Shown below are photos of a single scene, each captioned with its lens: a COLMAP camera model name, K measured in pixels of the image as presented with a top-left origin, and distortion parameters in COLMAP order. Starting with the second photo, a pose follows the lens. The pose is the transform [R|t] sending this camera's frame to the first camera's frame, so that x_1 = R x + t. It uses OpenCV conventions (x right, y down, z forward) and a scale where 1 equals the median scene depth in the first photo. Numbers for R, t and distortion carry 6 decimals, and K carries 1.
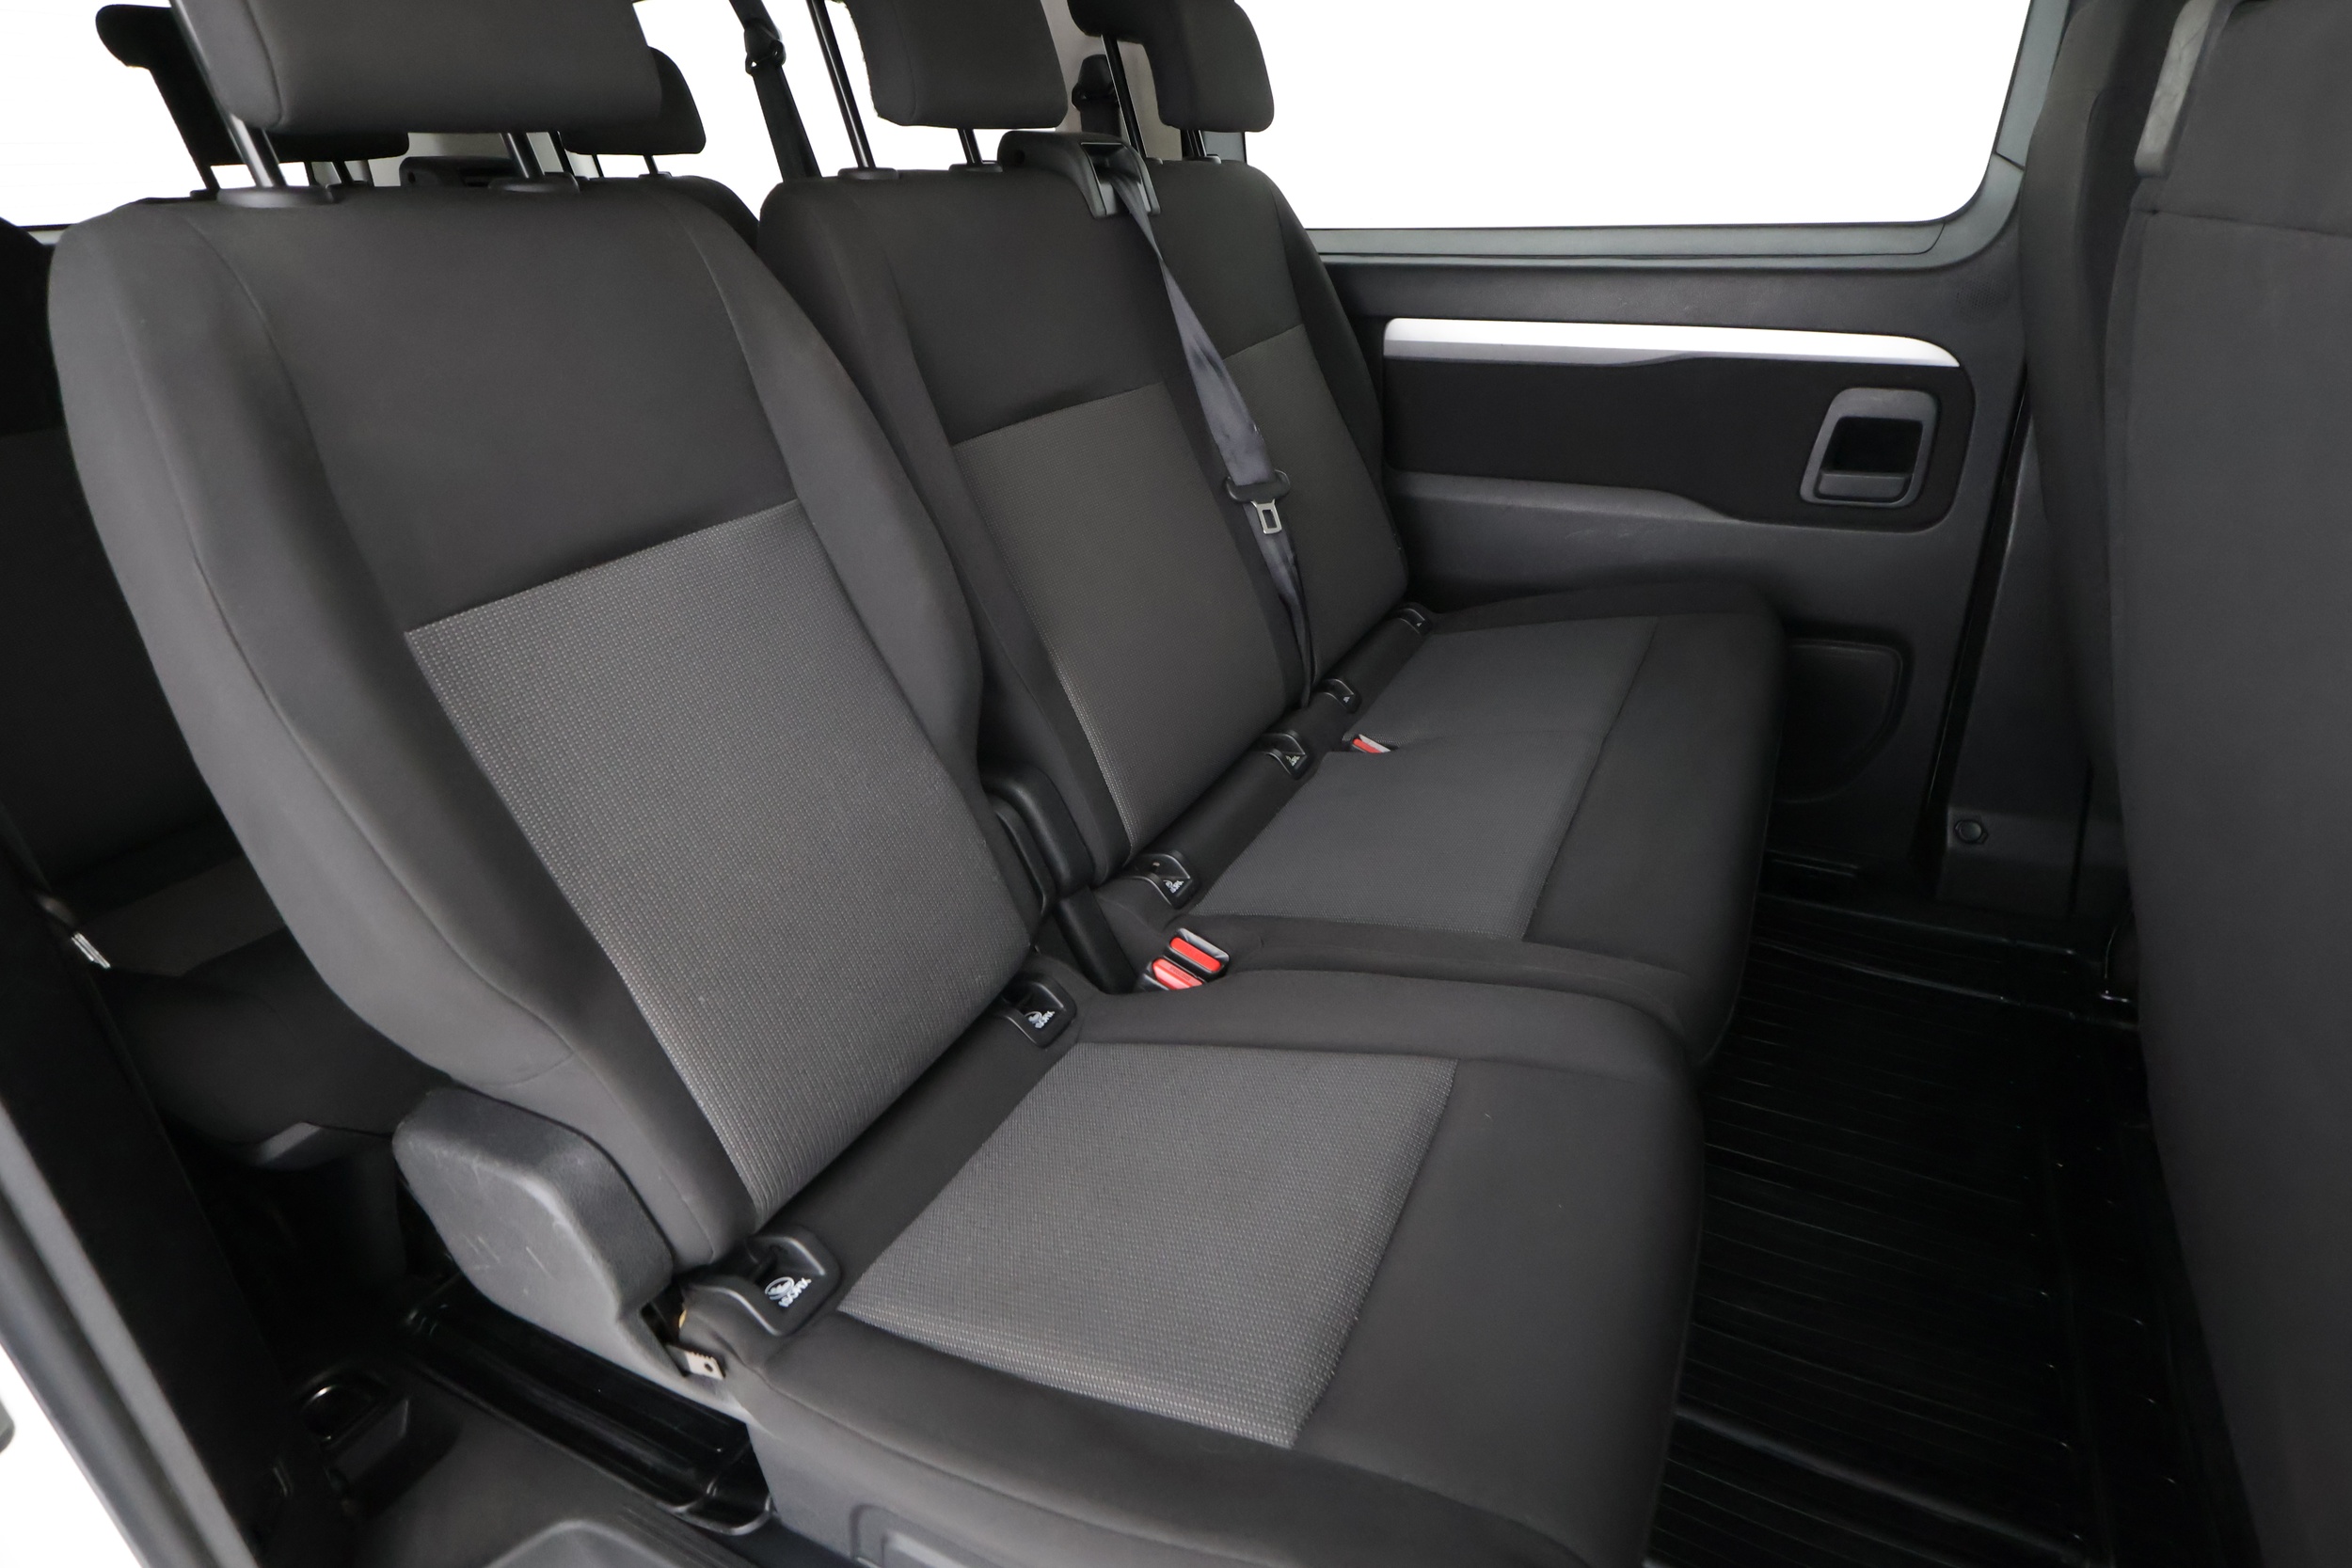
lens RADIAL K [[1188.2, 0, 1176.0], [0, 1188.2, 784.0], [0, 0, 1]] dist [-0.011891, -0.000247]
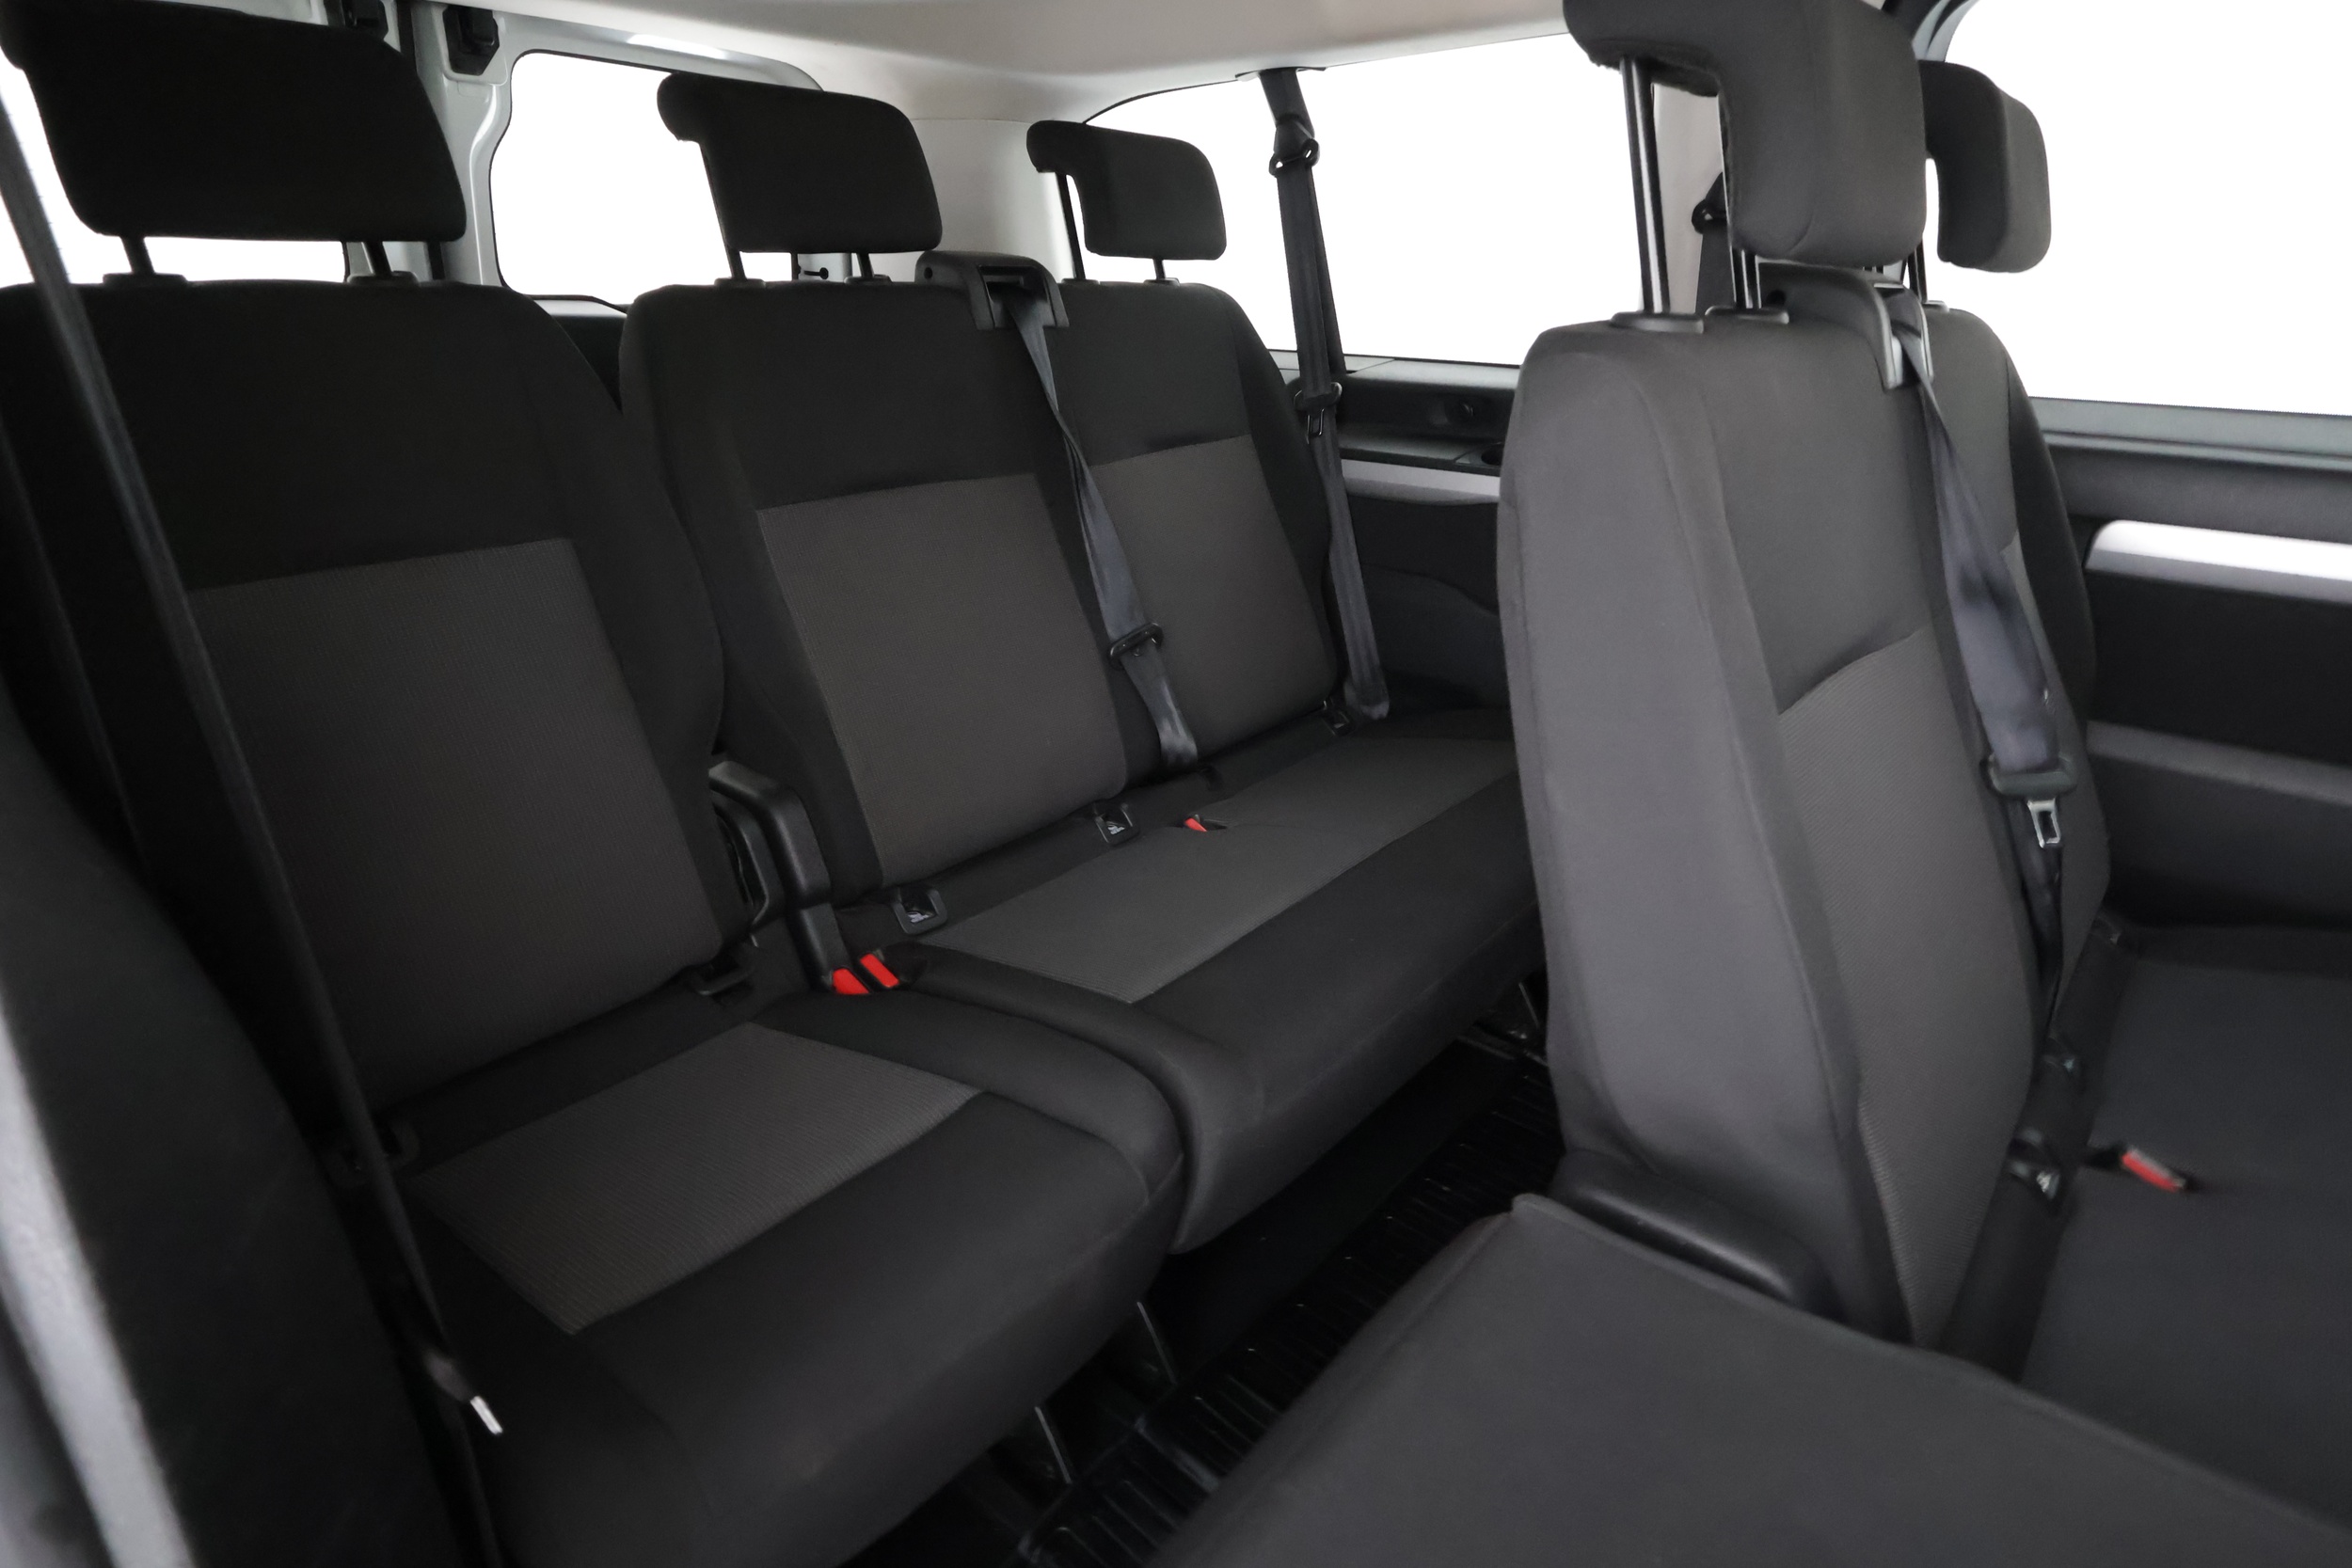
lens RADIAL K [[1159.0, 0, 1176.0], [0, 1159.0, 784.0], [0, 0, 1]] dist [0.000498, 0.000086]
pose [[0.968682, 0.136385, -0.207497, -0.229010], [-0.149056, 0.987728, -0.046636, -0.117467], [0.198591, 0.076104, 0.977123, 0.204305]]
